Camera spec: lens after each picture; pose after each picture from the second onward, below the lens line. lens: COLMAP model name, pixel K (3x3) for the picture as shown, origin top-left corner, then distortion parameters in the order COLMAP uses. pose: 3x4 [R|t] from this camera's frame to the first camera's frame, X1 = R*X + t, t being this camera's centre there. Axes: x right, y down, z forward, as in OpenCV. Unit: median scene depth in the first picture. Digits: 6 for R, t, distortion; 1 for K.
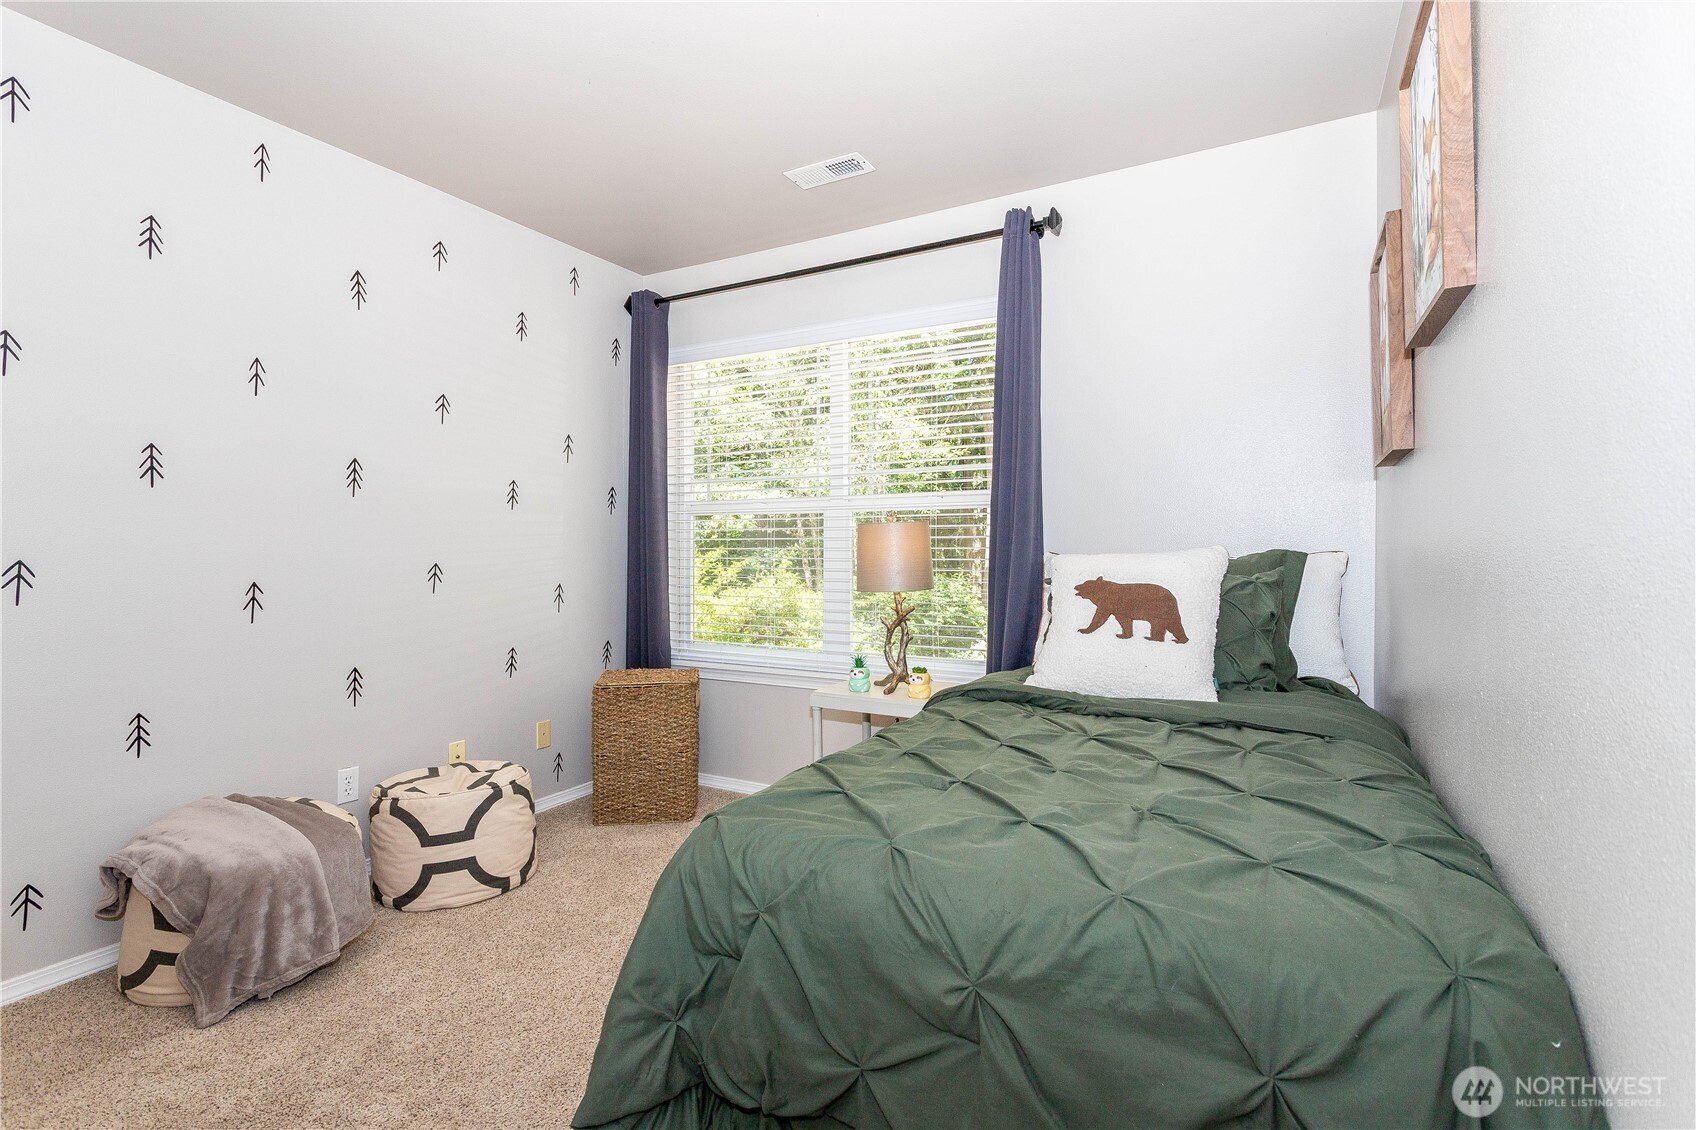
lens RADIAL K [[800.4, 0, 851.4], [0, 800.4, 556.6], [0, 0, 1]] dist [-0.004321, 0.003620]
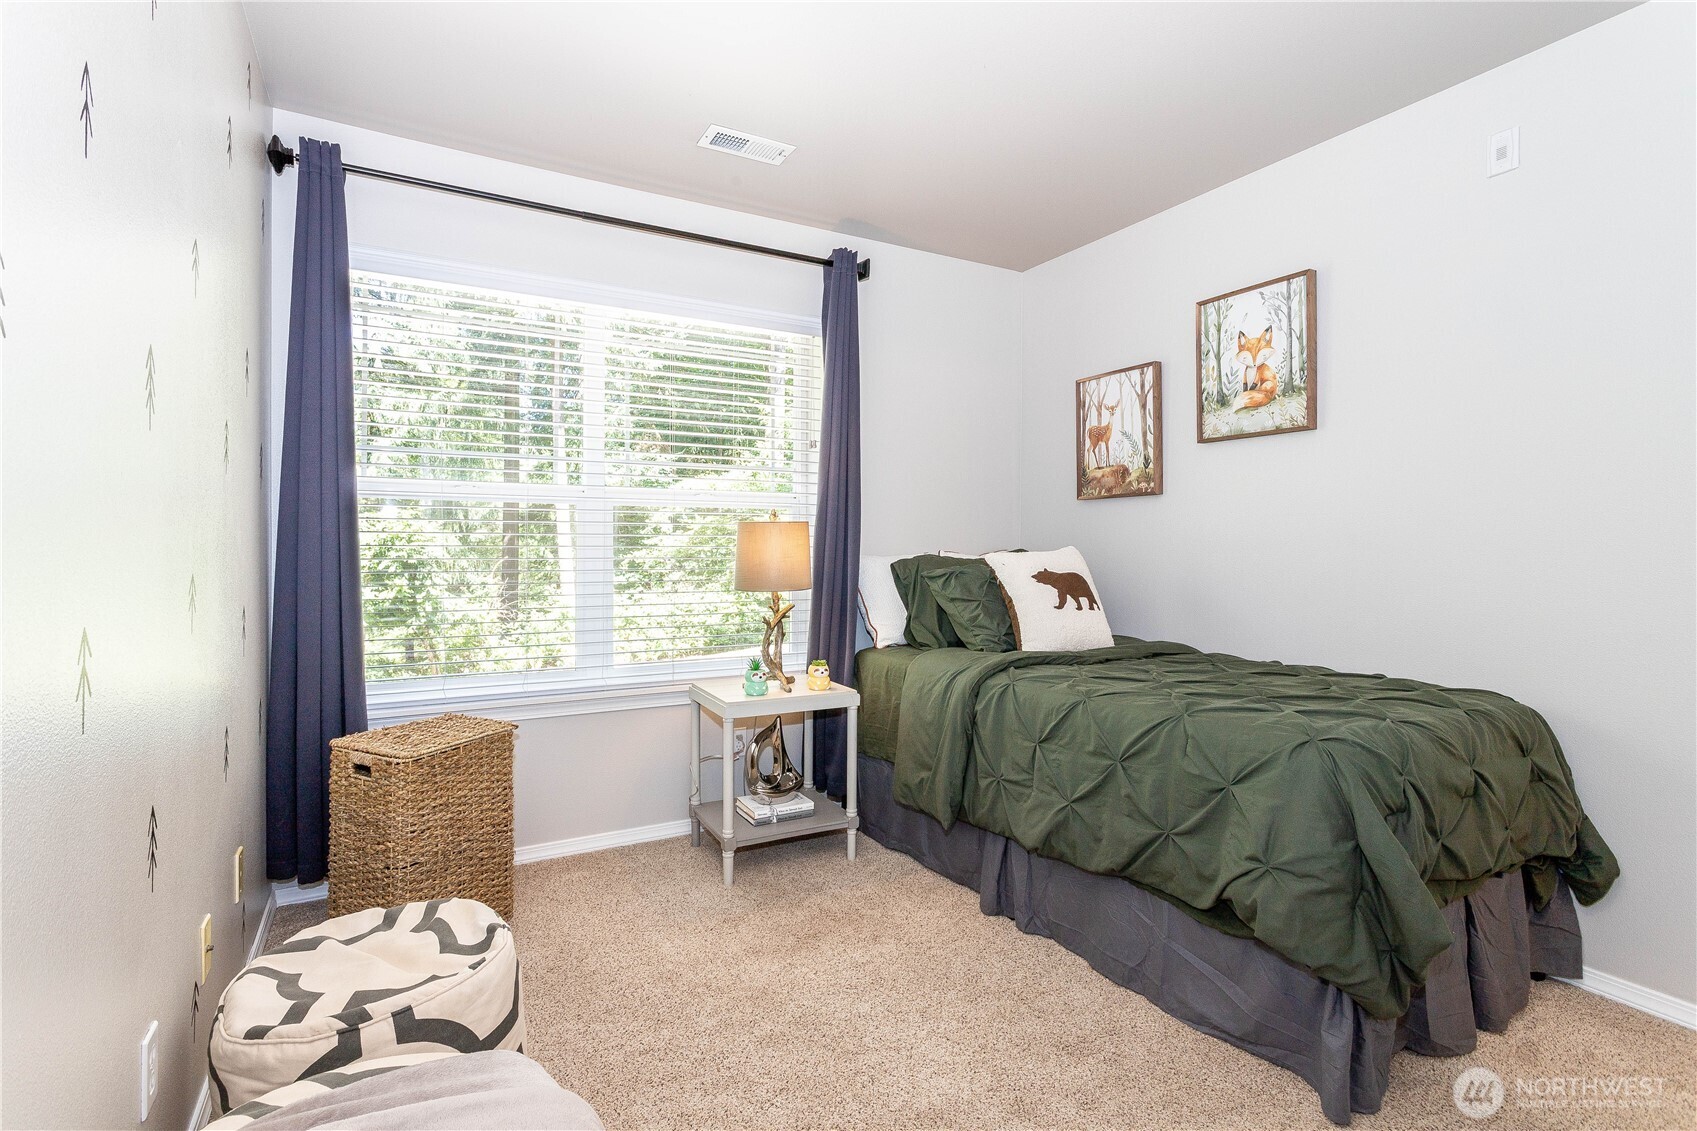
lens RADIAL K [[800.9, 0, 846.8], [0, 800.9, 556.3], [0, 0, 1]] dist [-0.004321, 0.003620]
pose [[0.525529, -0.006525, 0.850751, -0.766552], [0.006321, 0.999973, 0.003765, -0.002509], [-0.850752, 0.003399, 0.525556, 0.407046]]
